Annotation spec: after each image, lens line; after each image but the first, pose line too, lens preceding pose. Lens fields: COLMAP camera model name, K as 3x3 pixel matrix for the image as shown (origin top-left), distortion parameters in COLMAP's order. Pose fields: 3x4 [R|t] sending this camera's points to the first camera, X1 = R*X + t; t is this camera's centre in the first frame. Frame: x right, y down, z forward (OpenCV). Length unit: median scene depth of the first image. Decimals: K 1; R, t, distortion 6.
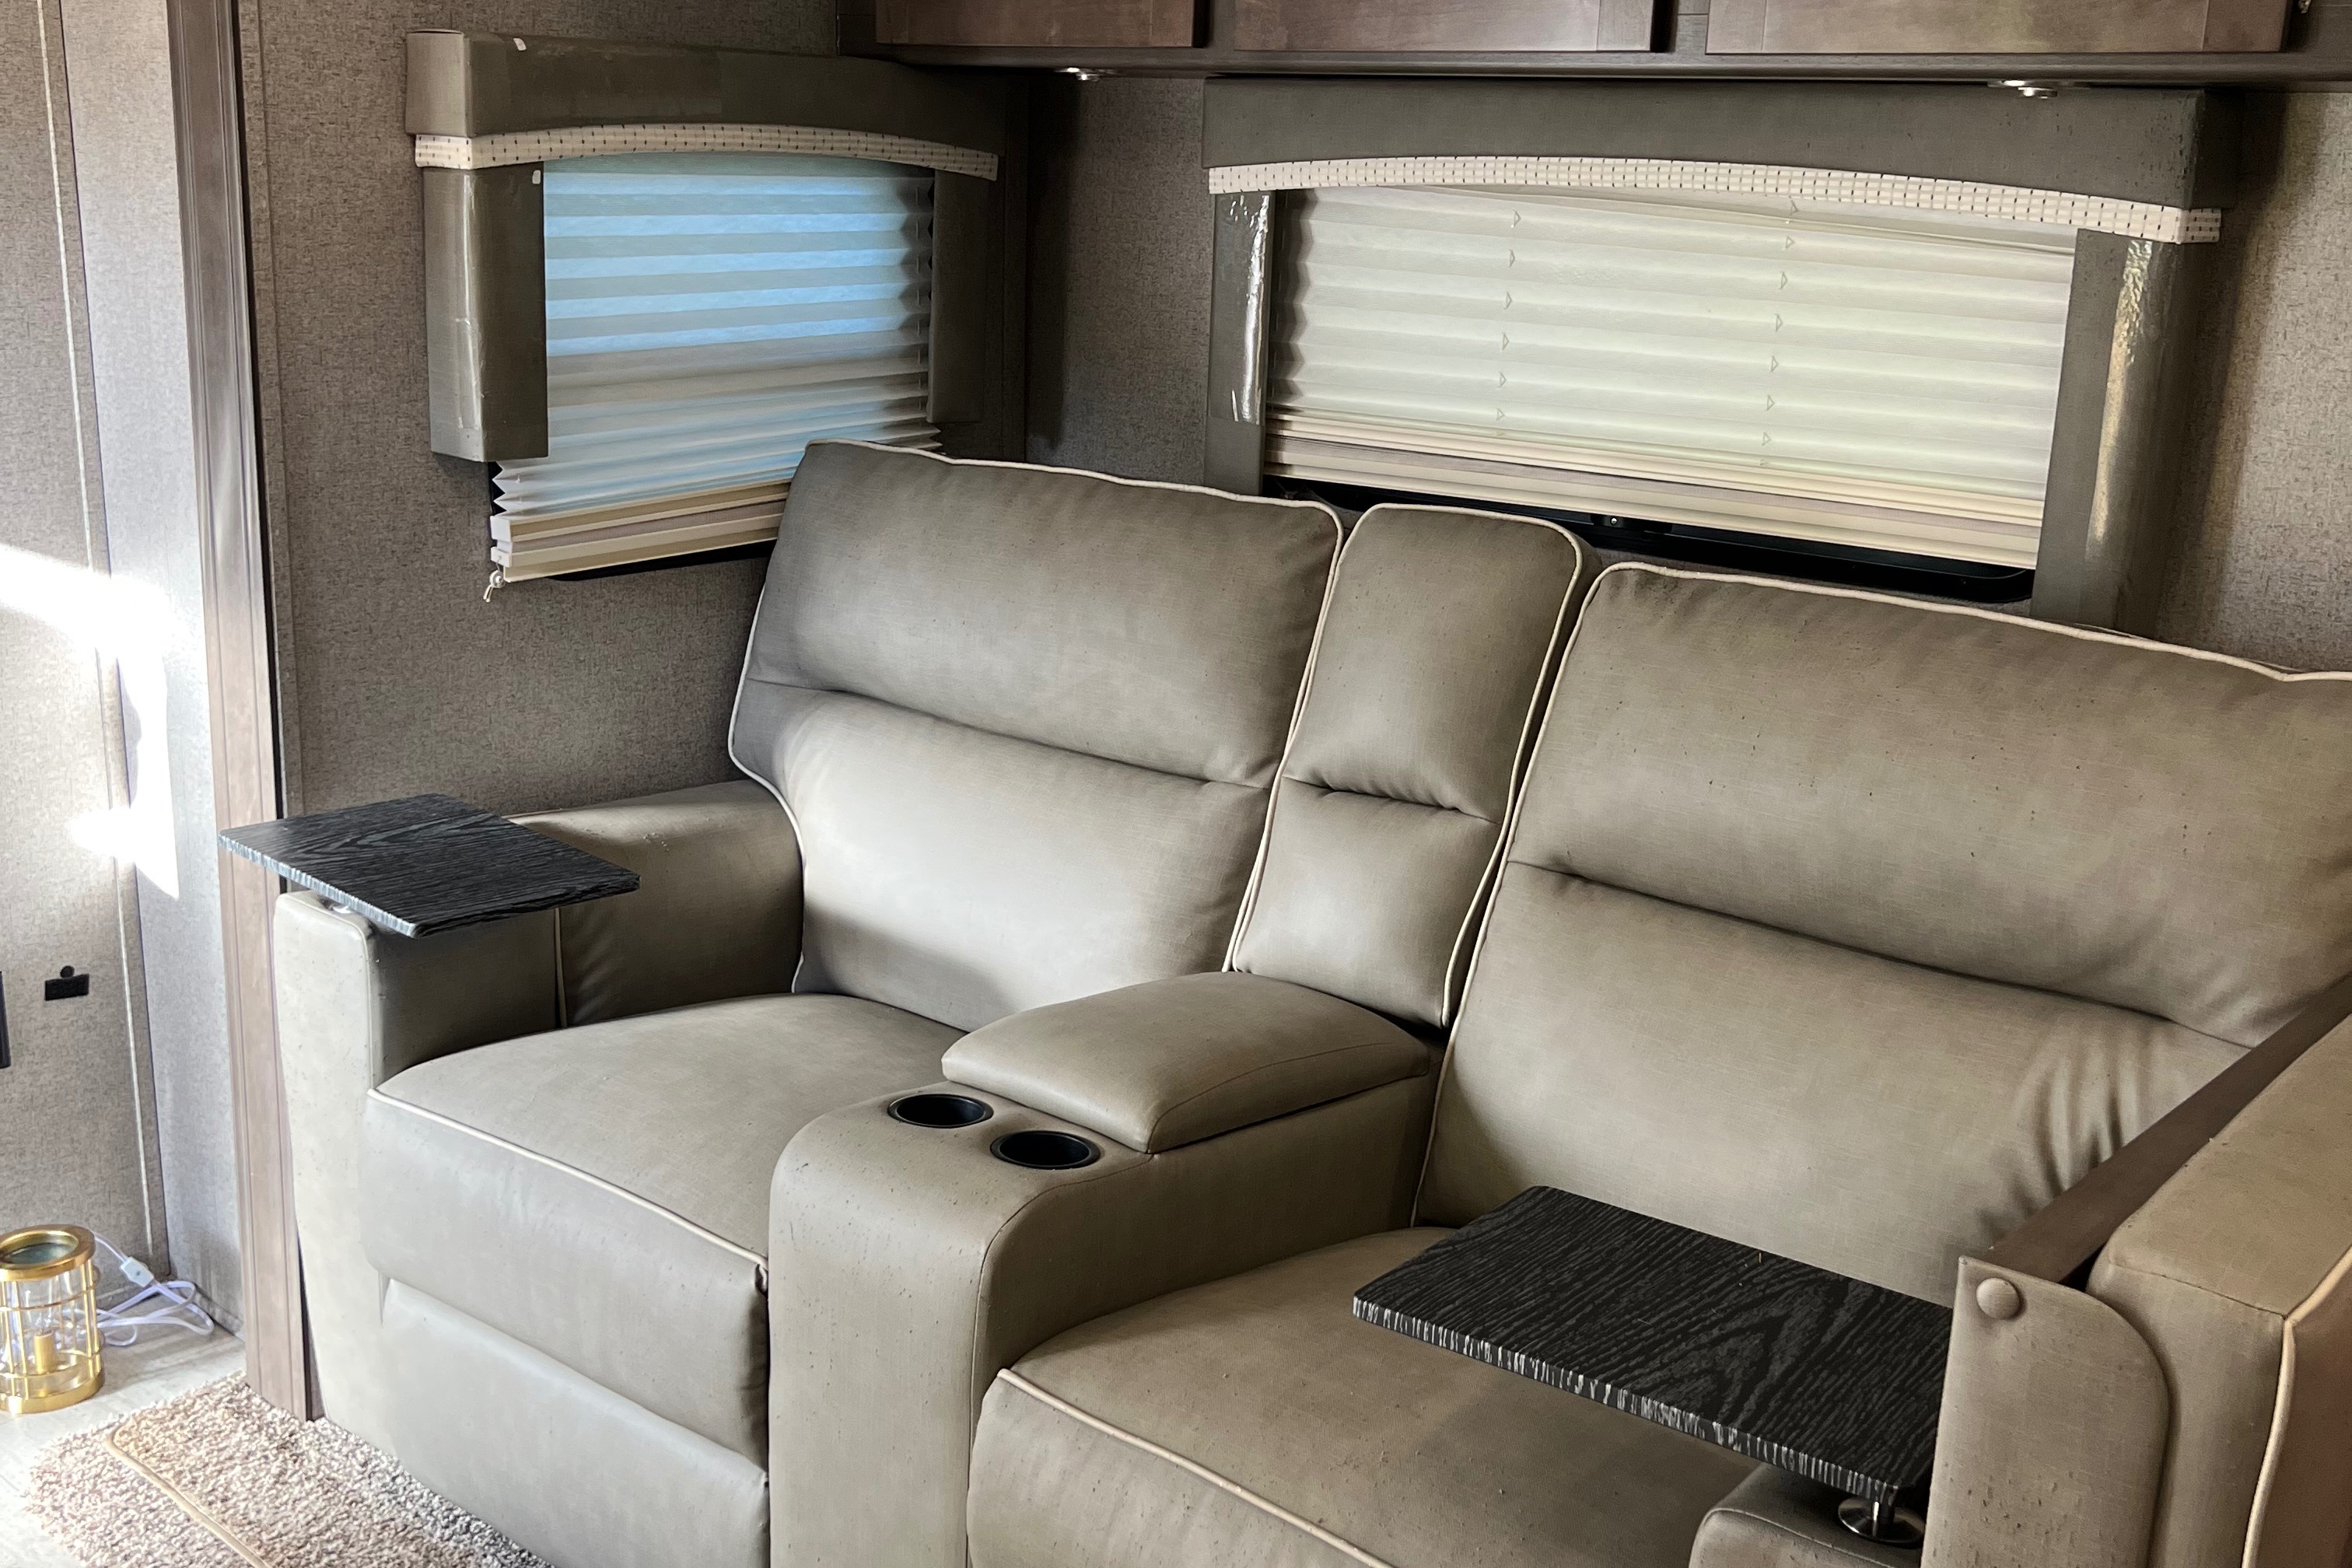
lens RADIAL K [[2342.7, 0, 1161.0], [0, 2342.7, 798.7], [0, 0, 1]] dist [0.032115, 0.000000]
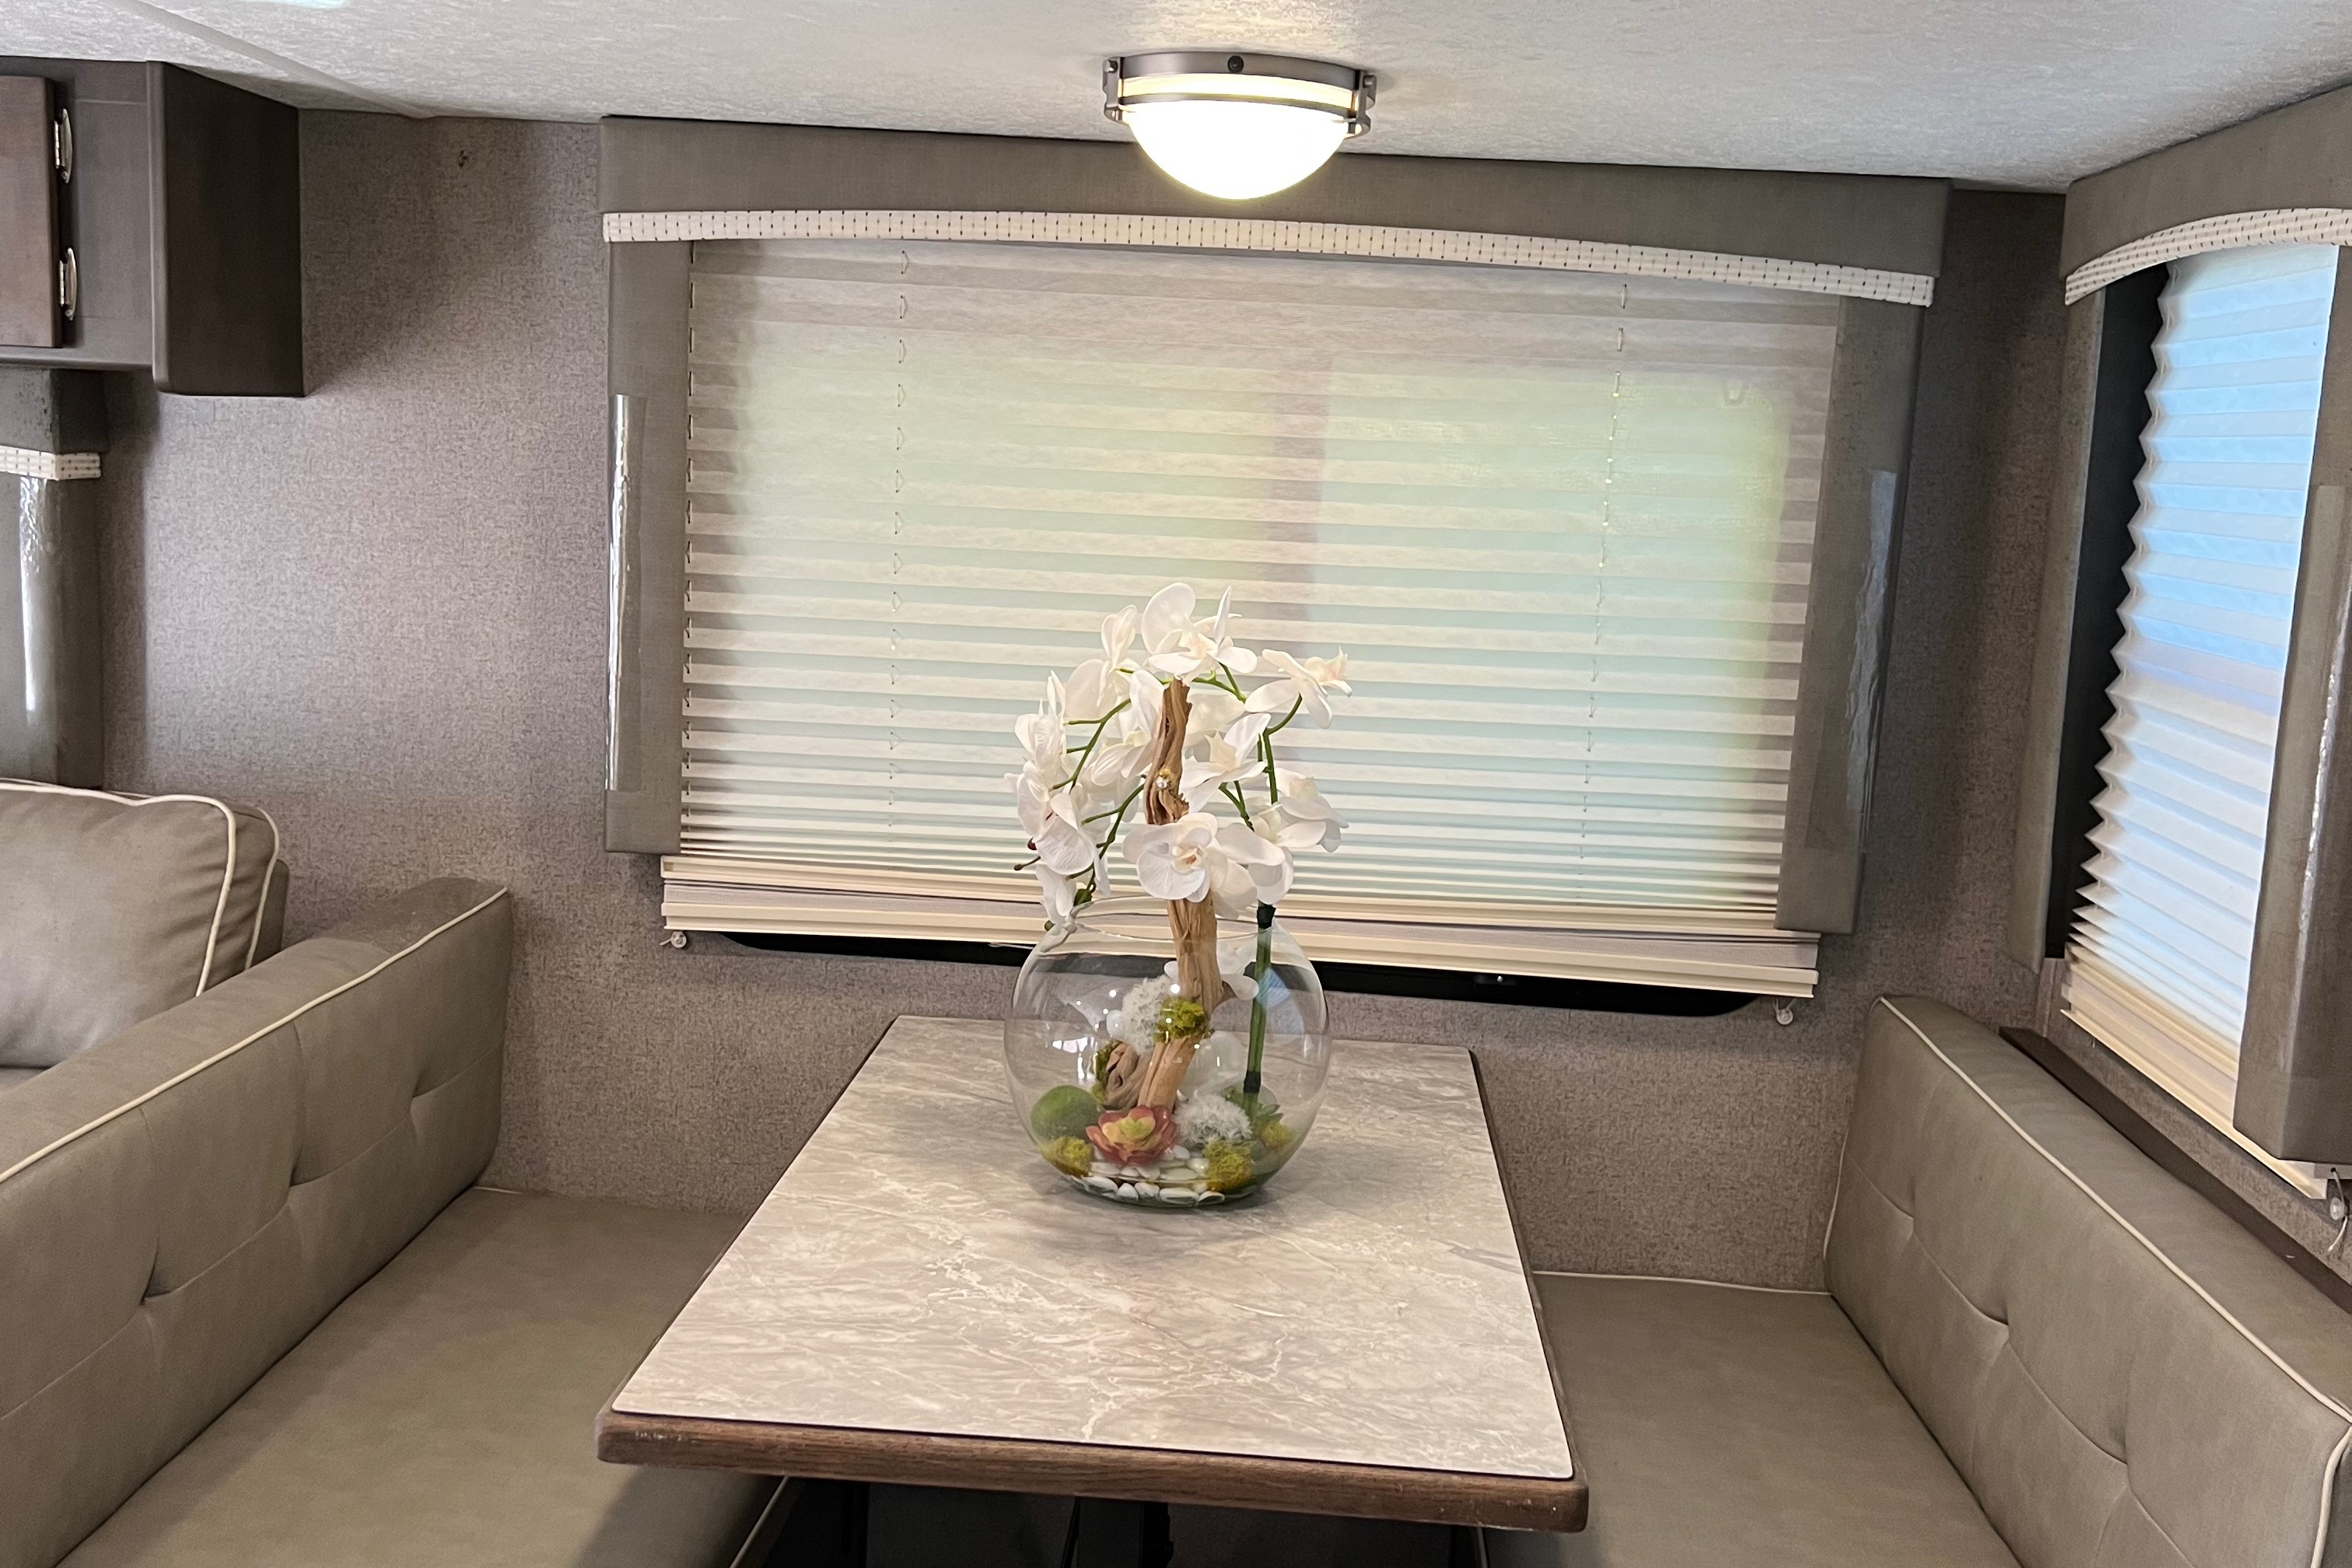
lens RADIAL K [[2342.7, 0, 1171.1], [0, 2342.7, 790.8], [0, 0, 1]] dist [0.032115, 0.000000]
pose [[0.797269, -0.090164, 0.596852, 0.114634], [0.139863, 0.989466, -0.037353, 0.057605], [-0.587197, 0.113258, 0.801481, -0.323796]]
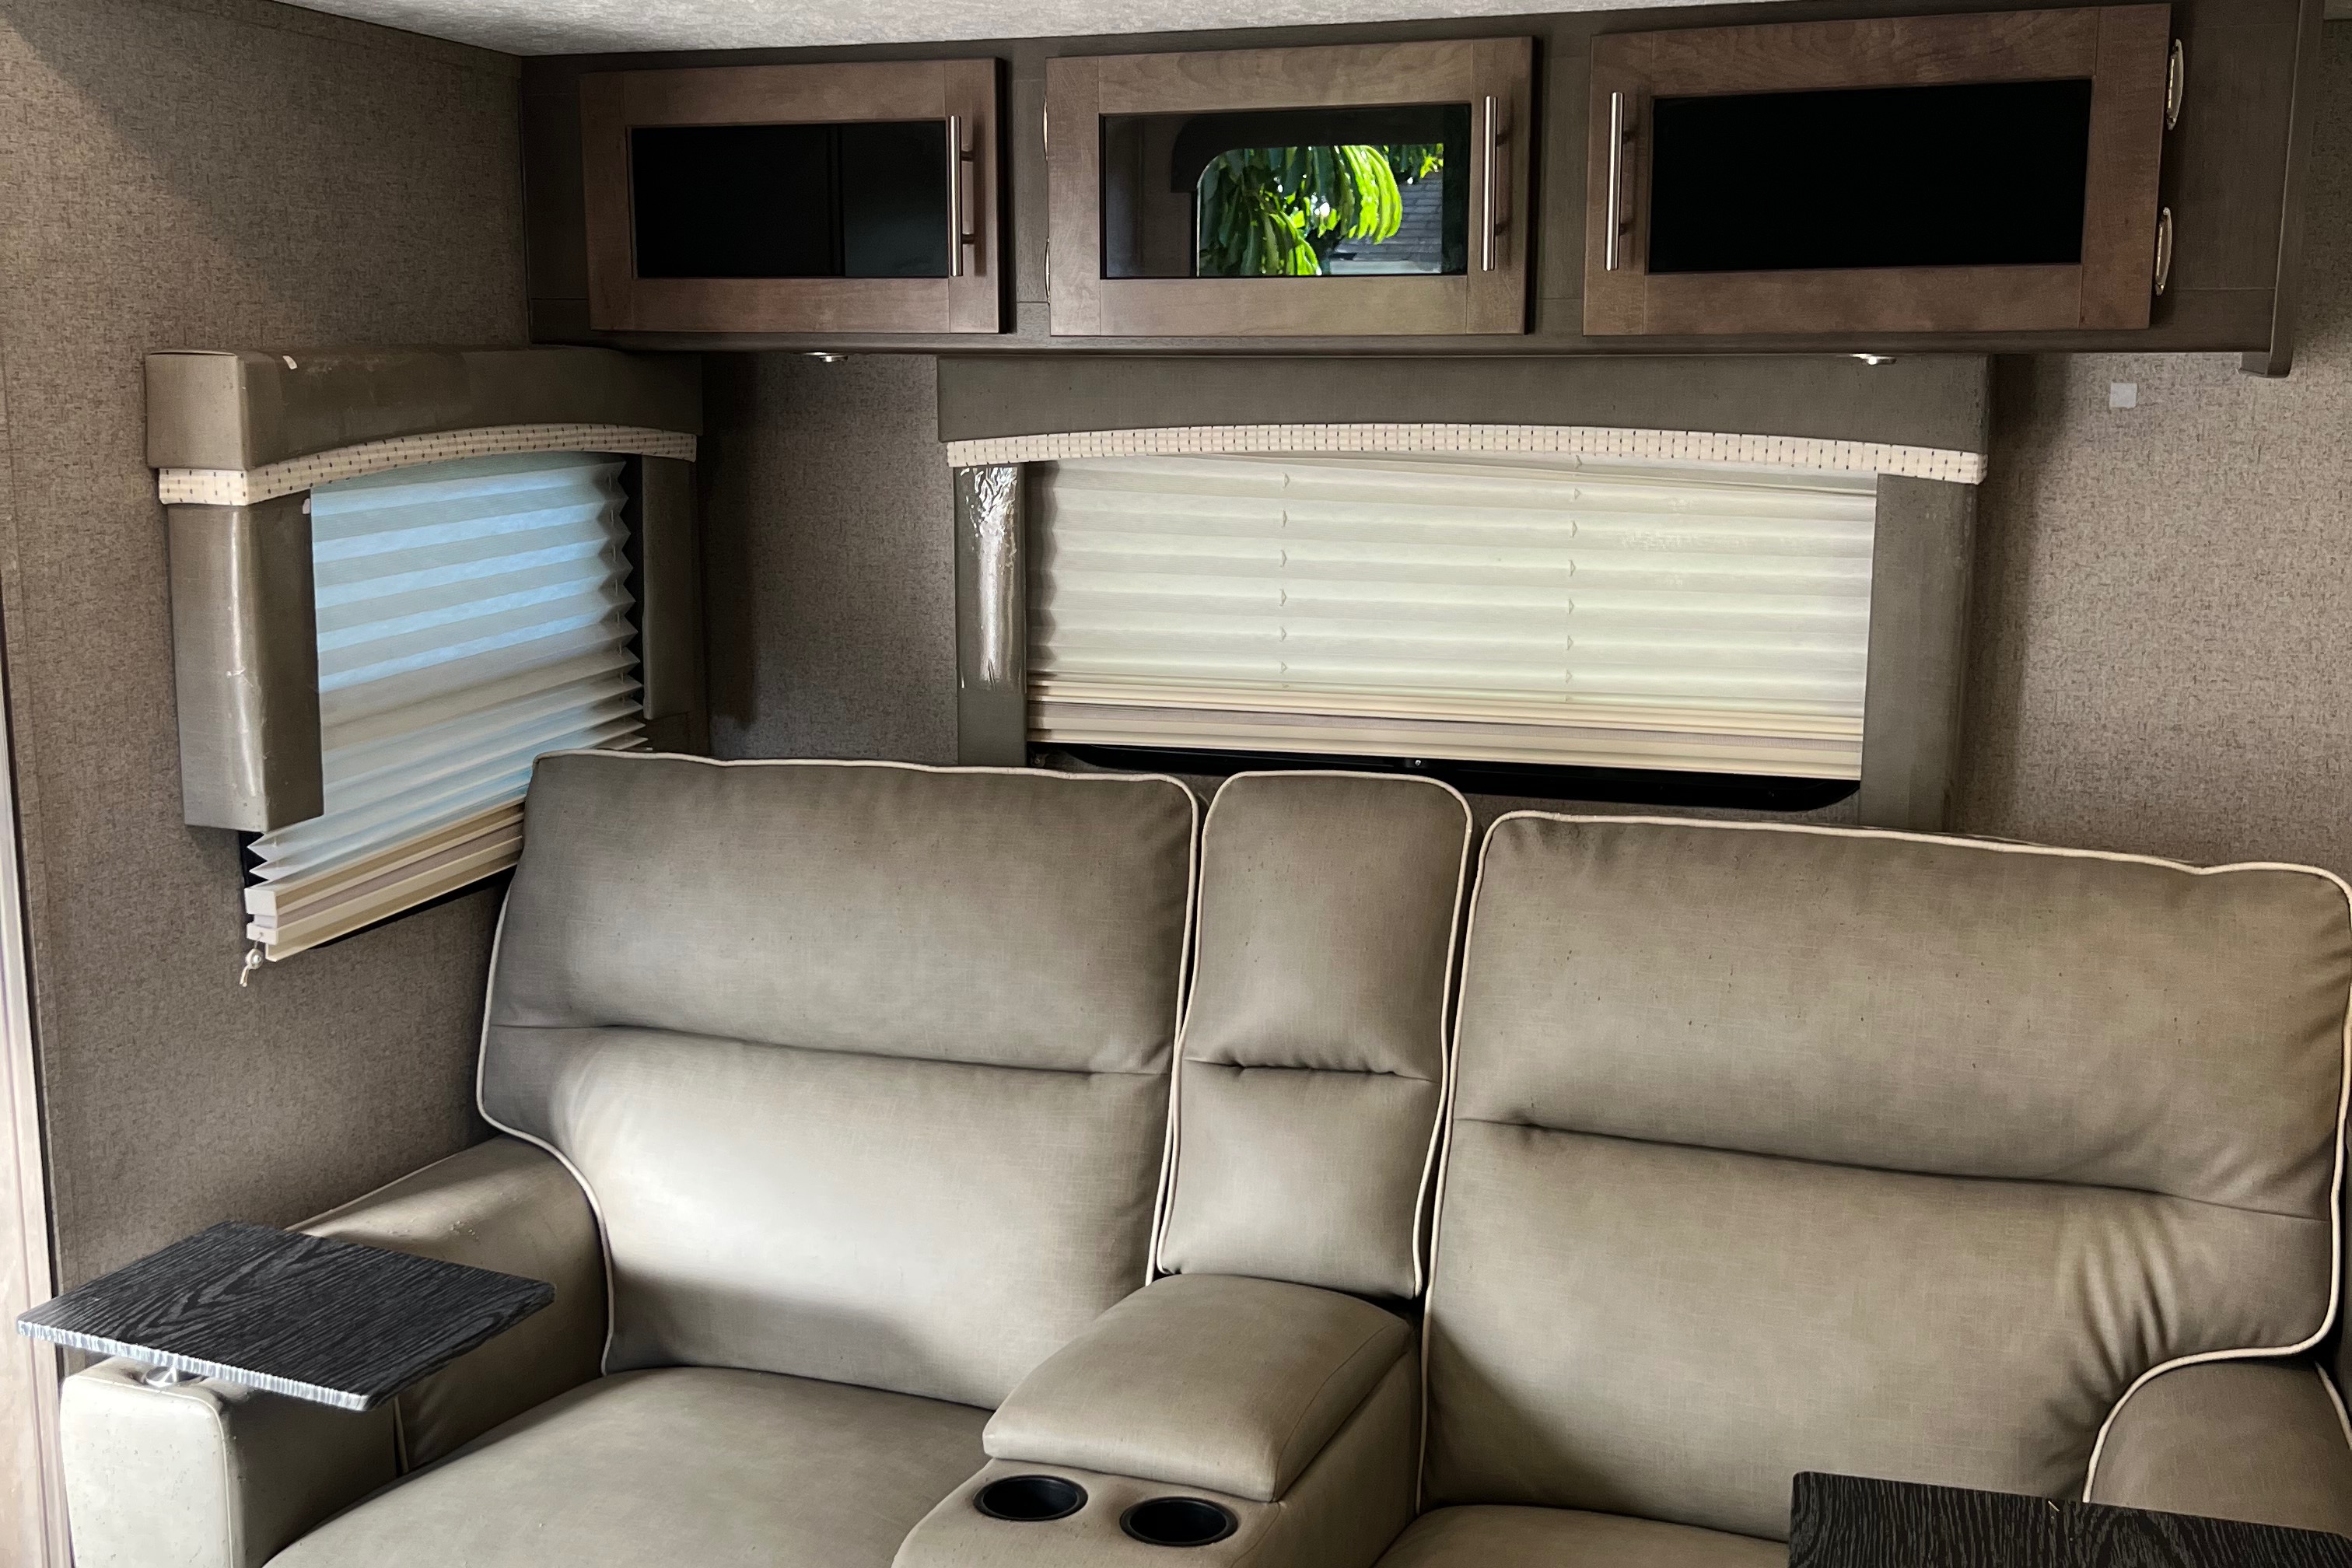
lens RADIAL K [[2342.7, 0, 1157.8], [0, 2342.7, 780.5], [0, 0, 1]] dist [0.032115, 0.000000]
pose [[0.938916, -0.102874, 0.328411, -0.272788], [0.128475, 0.990064, -0.057169, -0.072569], [-0.319267, 0.095869, 0.942803, 0.077803]]
